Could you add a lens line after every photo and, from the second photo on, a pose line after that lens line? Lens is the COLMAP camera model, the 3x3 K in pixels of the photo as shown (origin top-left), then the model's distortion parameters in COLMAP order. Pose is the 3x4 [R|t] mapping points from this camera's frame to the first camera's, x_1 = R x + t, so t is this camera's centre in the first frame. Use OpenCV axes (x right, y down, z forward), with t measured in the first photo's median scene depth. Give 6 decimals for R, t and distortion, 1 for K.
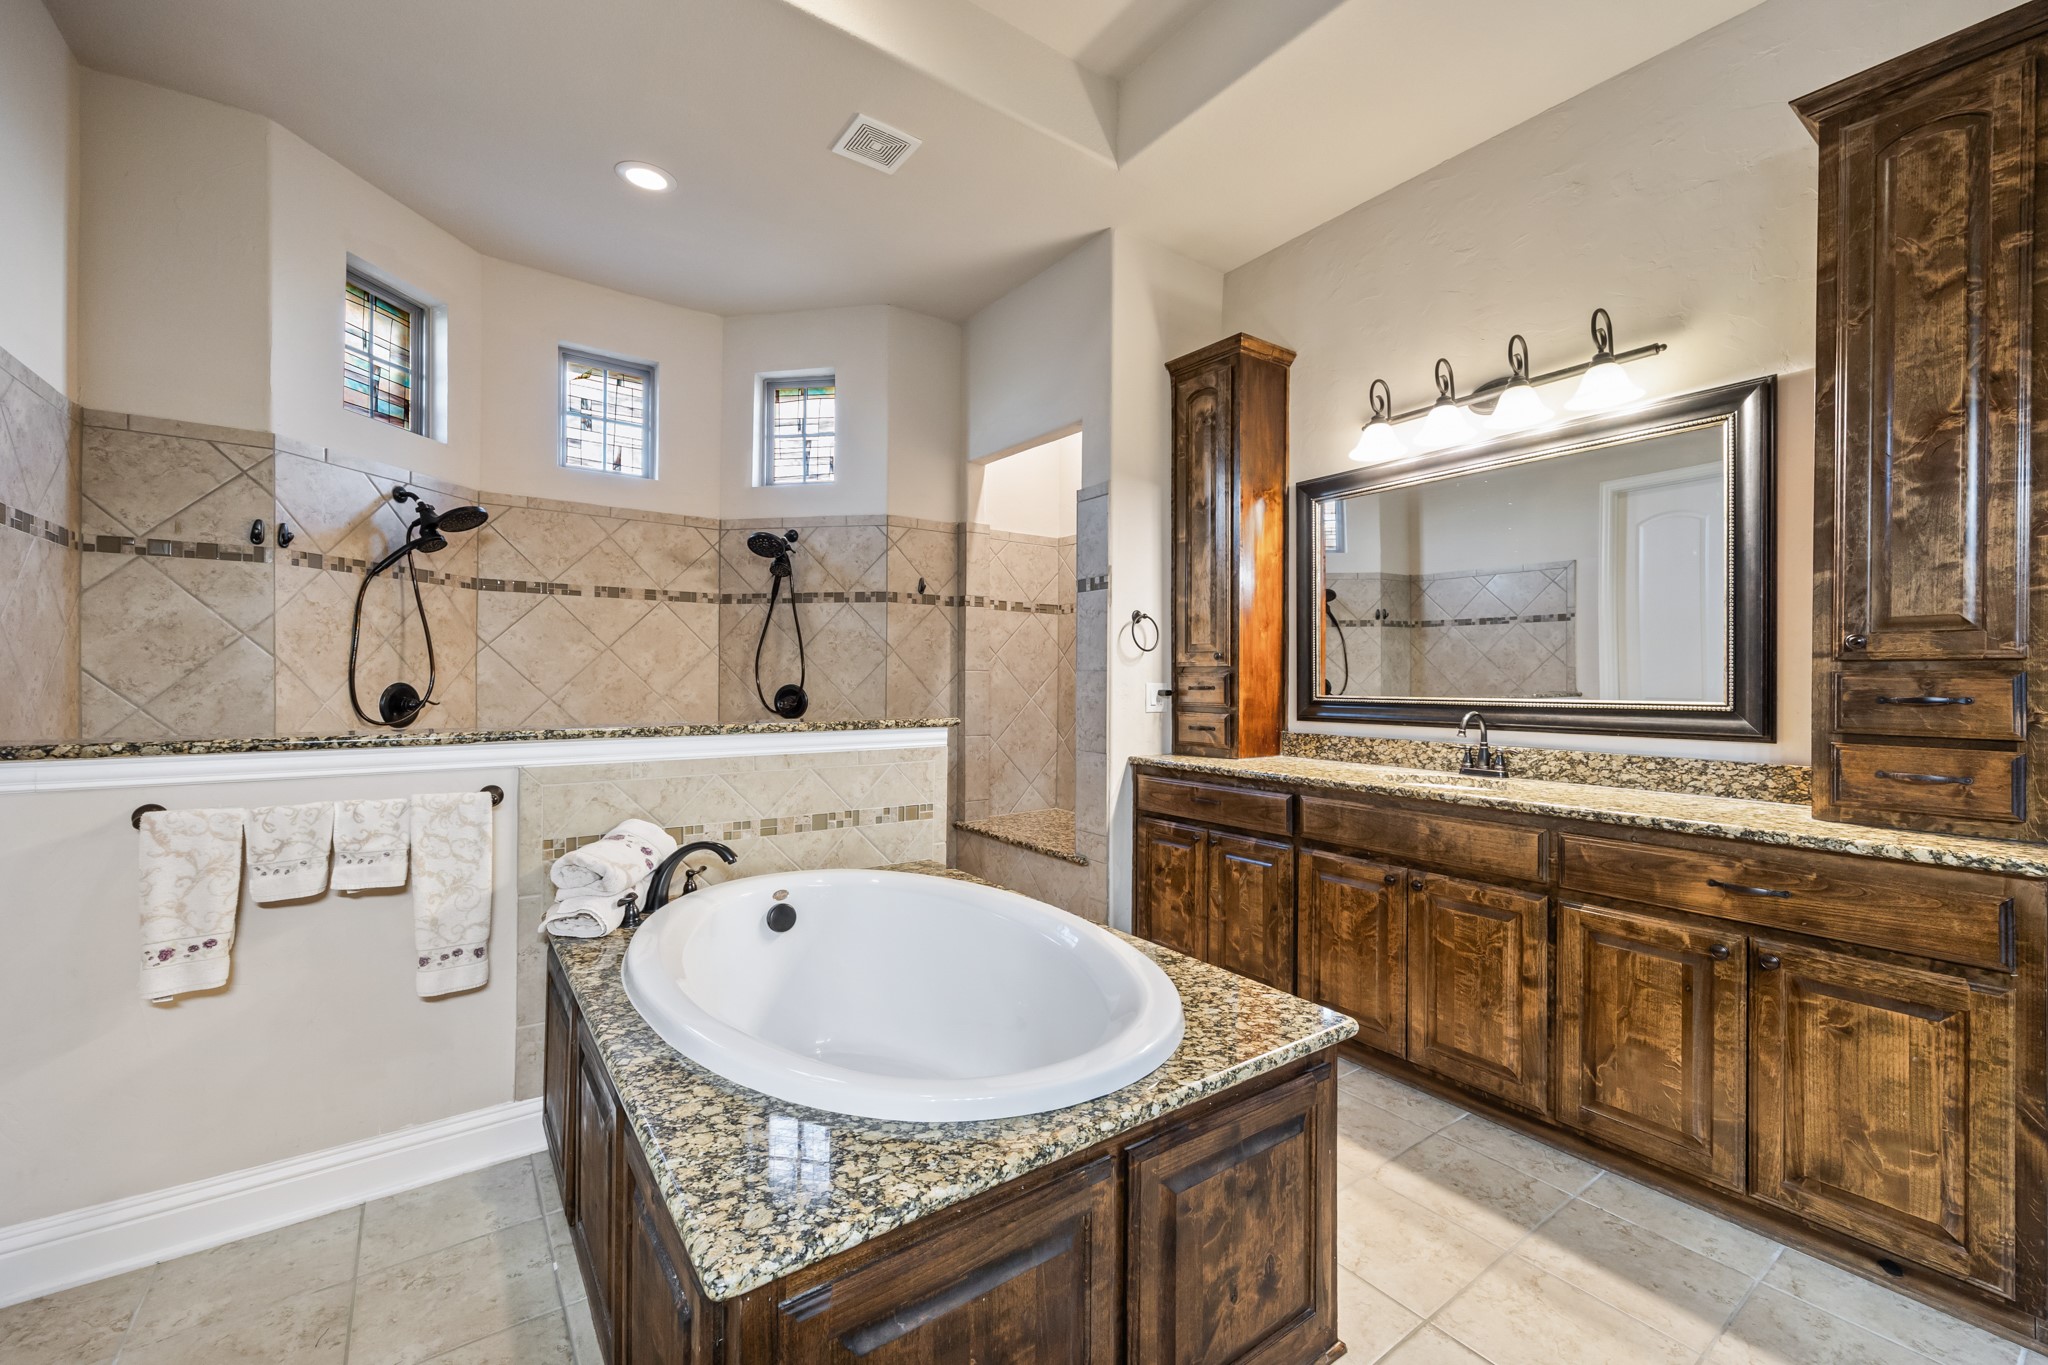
lens RADIAL K [[829.3, 0, 1026.9], [0, 829.3, 679.9], [0, 0, 1]] dist [0.000148, -0.000014]
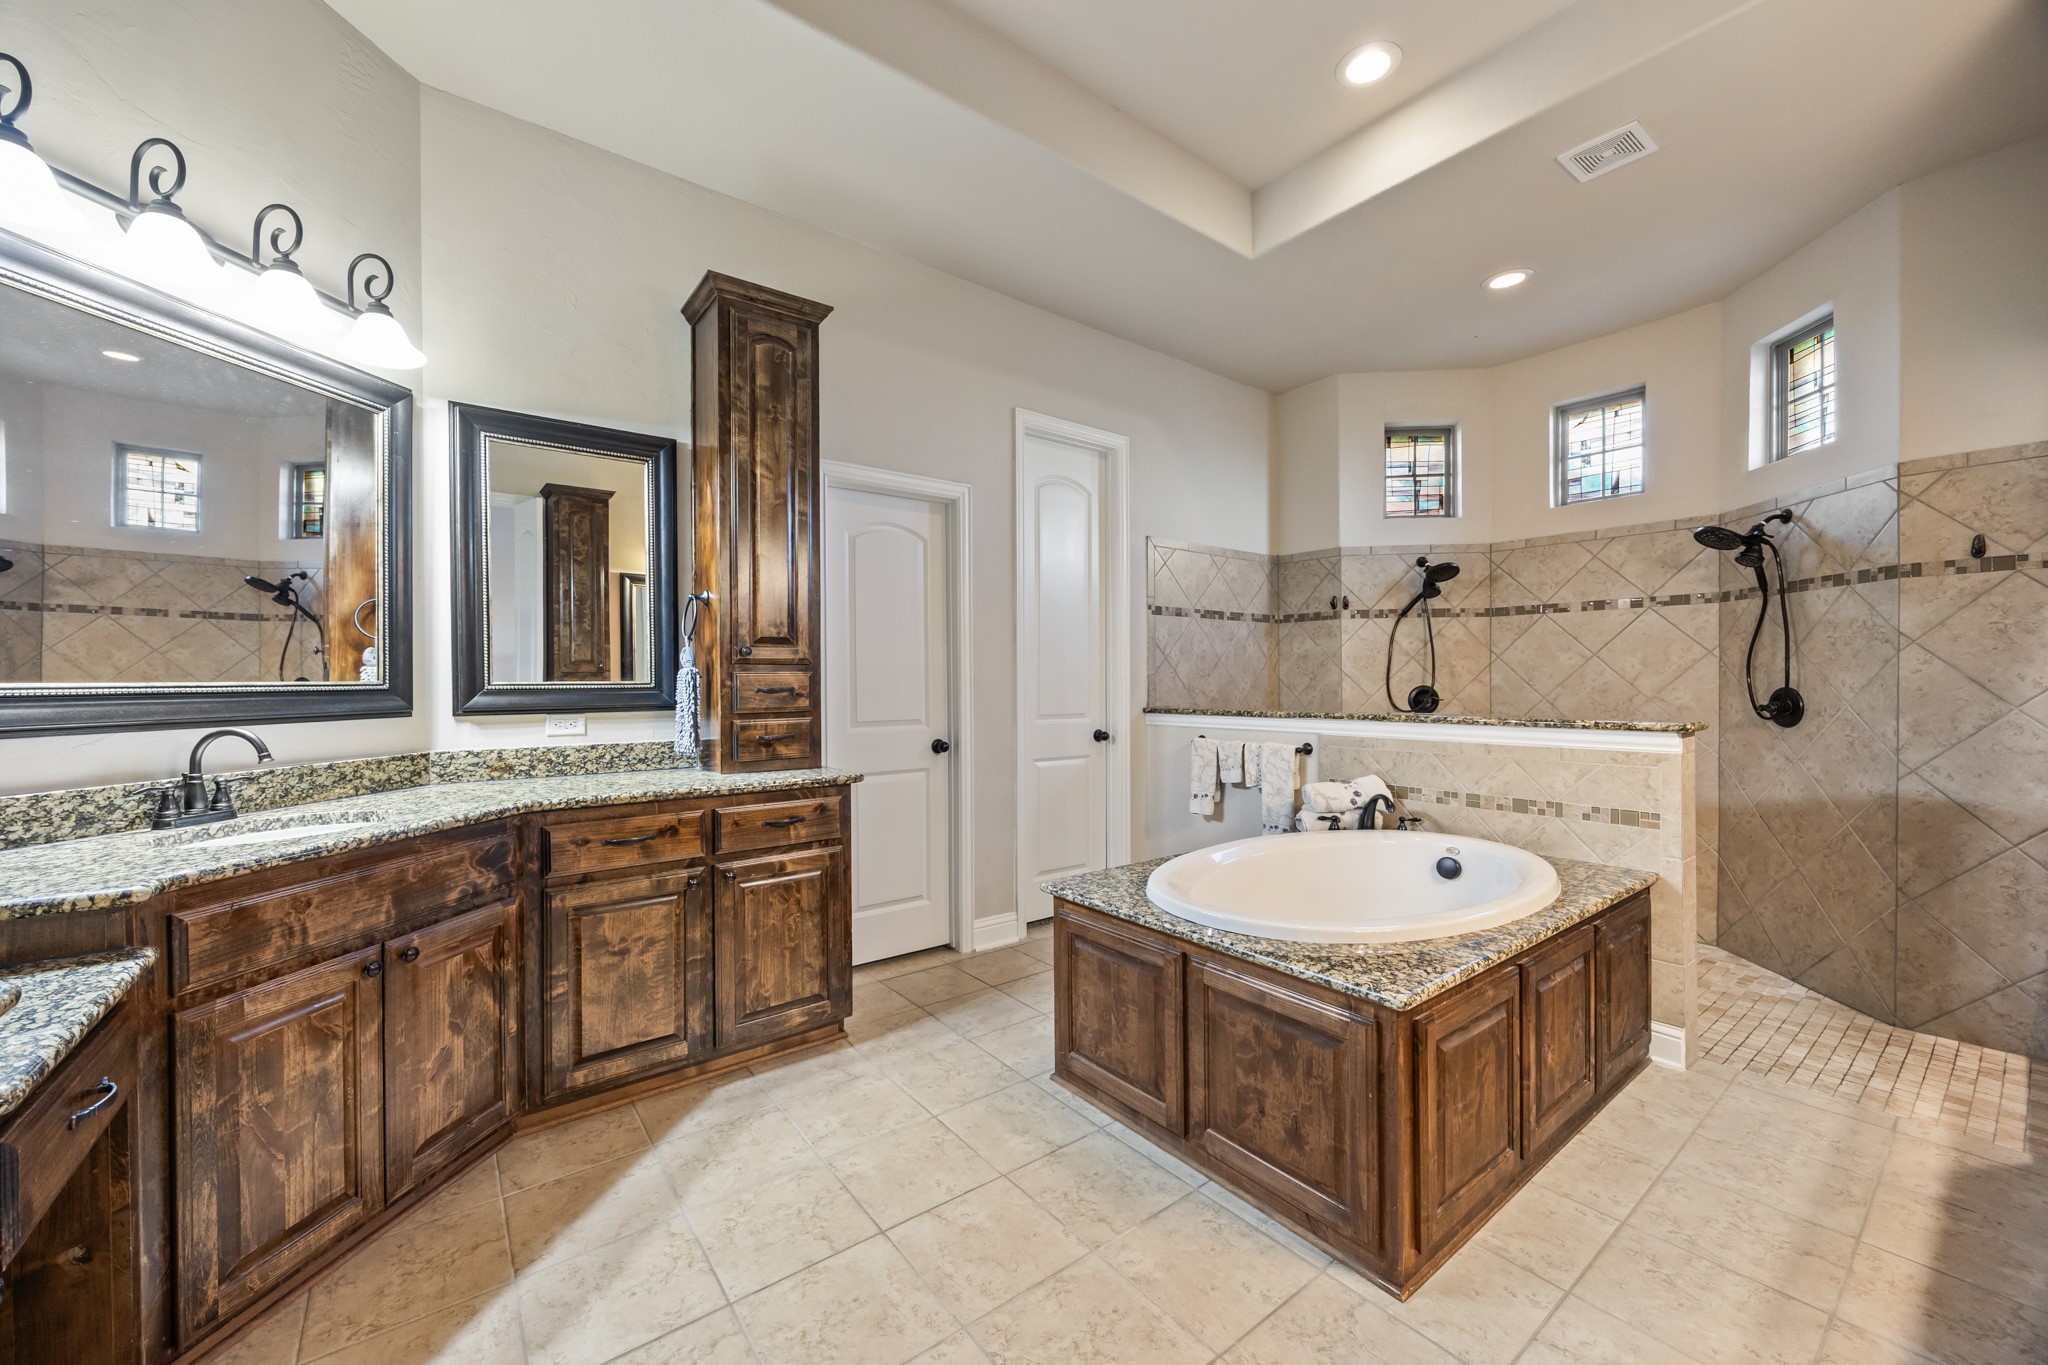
lens RADIAL K [[780.4, 0, 1024.0], [0, 780.4, 682.5], [0, 0, 1]] dist [-0.000862, -0.000139]
pose [[0.024600, -0.005202, -0.999684, 0.570221], [0.002469, 0.999984, -0.005142, 0.003173], [0.999694, -0.002342, 0.024613, 0.201299]]
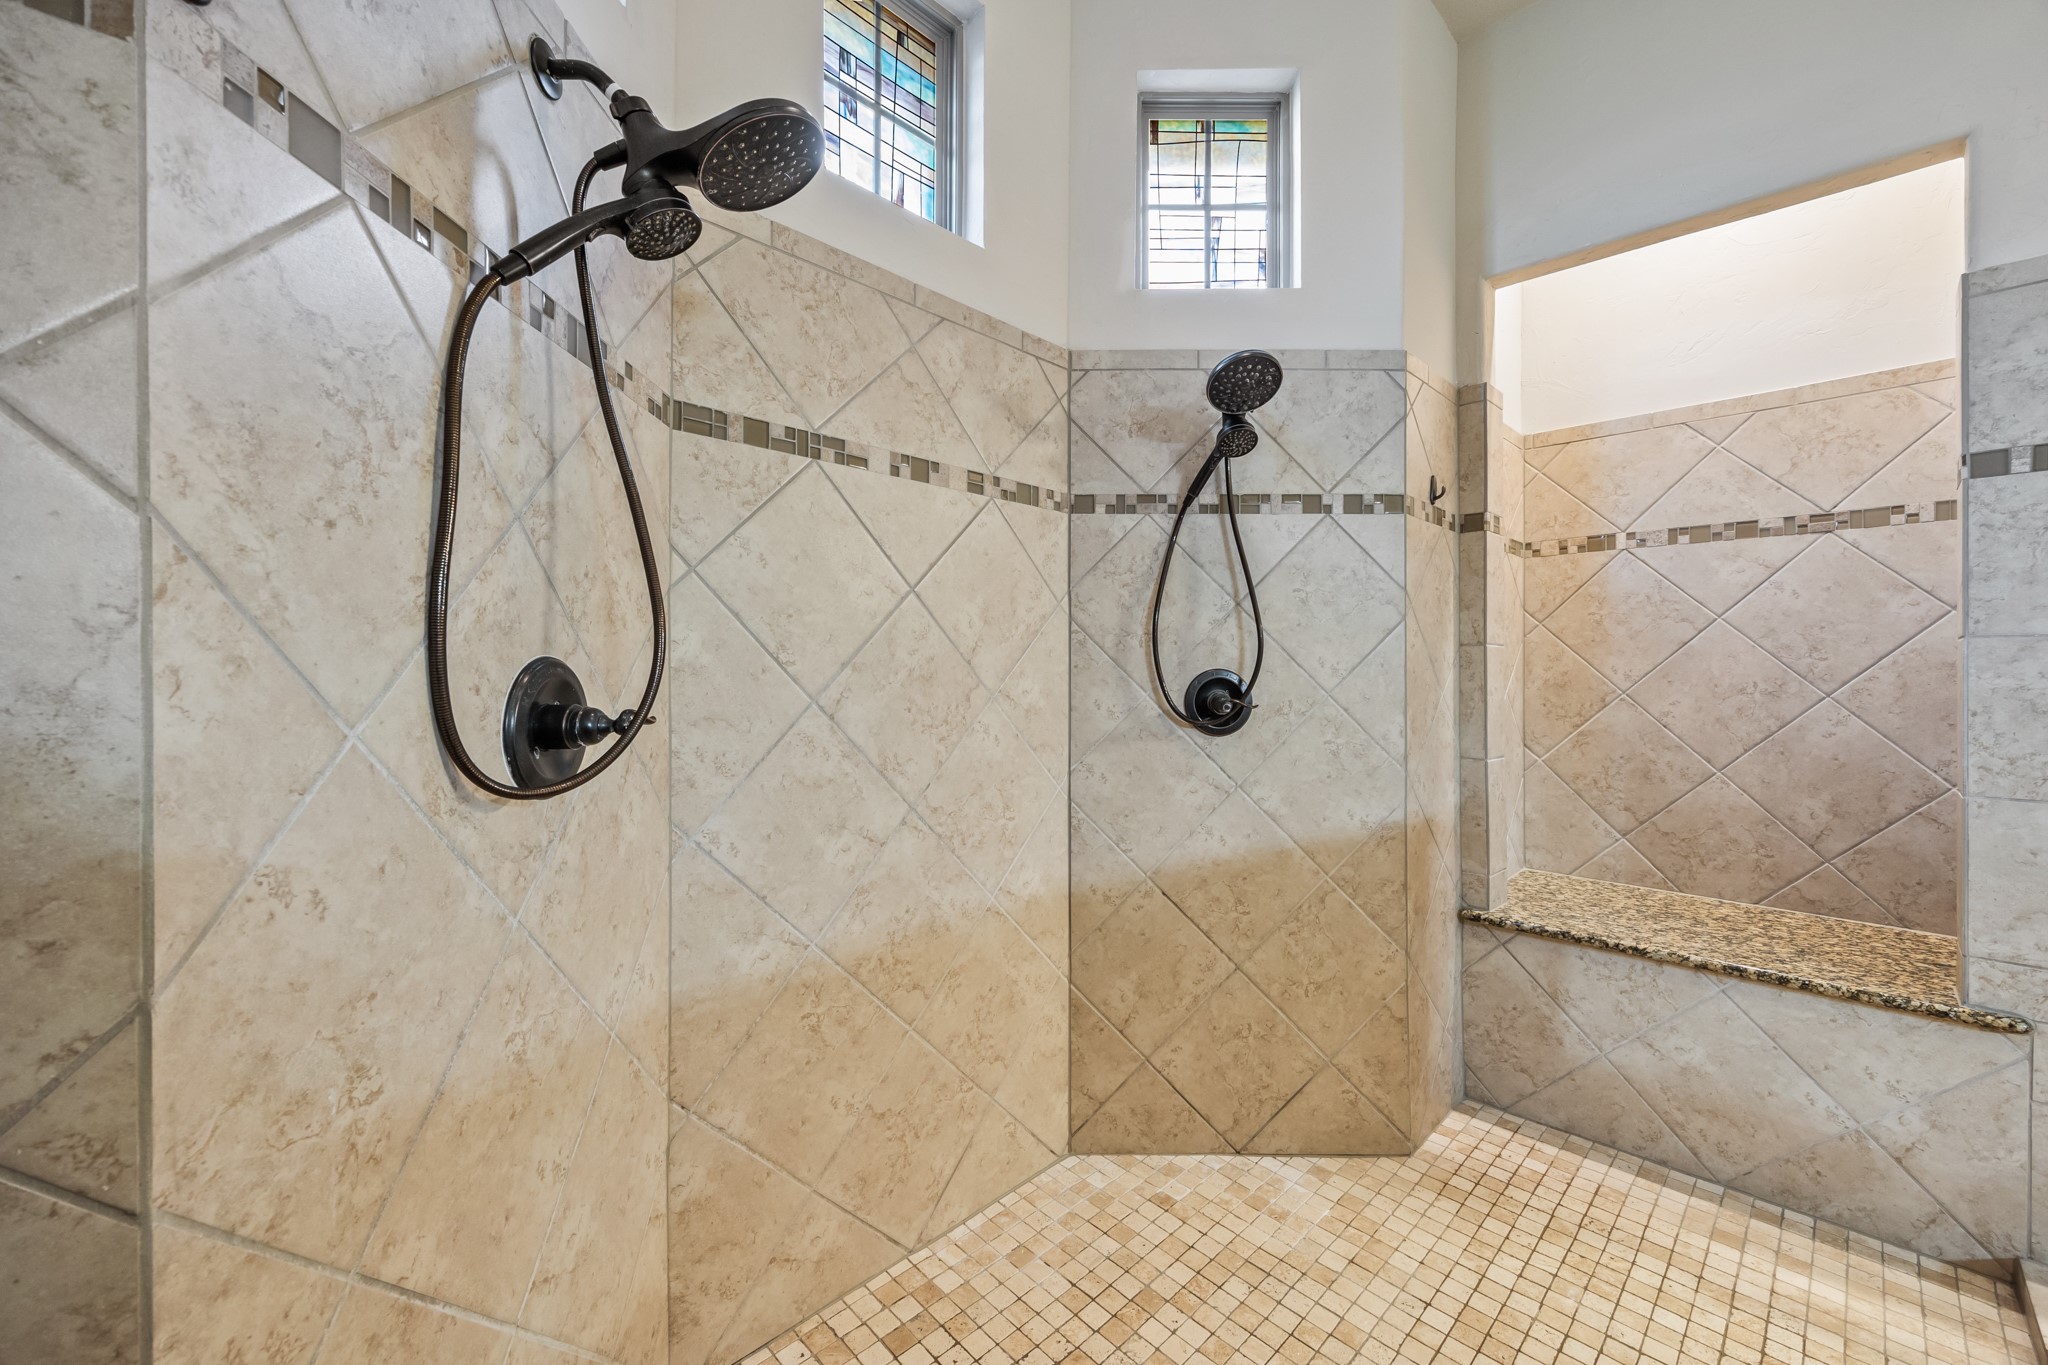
lens RADIAL K [[811.5, 0, 1024.5], [0, 811.5, 675.1], [0, 0, 1]] dist [0.001826, -0.000073]
pose [[0.987237, -0.003787, 0.159211, -0.540168], [0.003754, 0.999993, 0.000508, 0.009486], [-0.159211, 0.000096, 0.987245, 0.572101]]
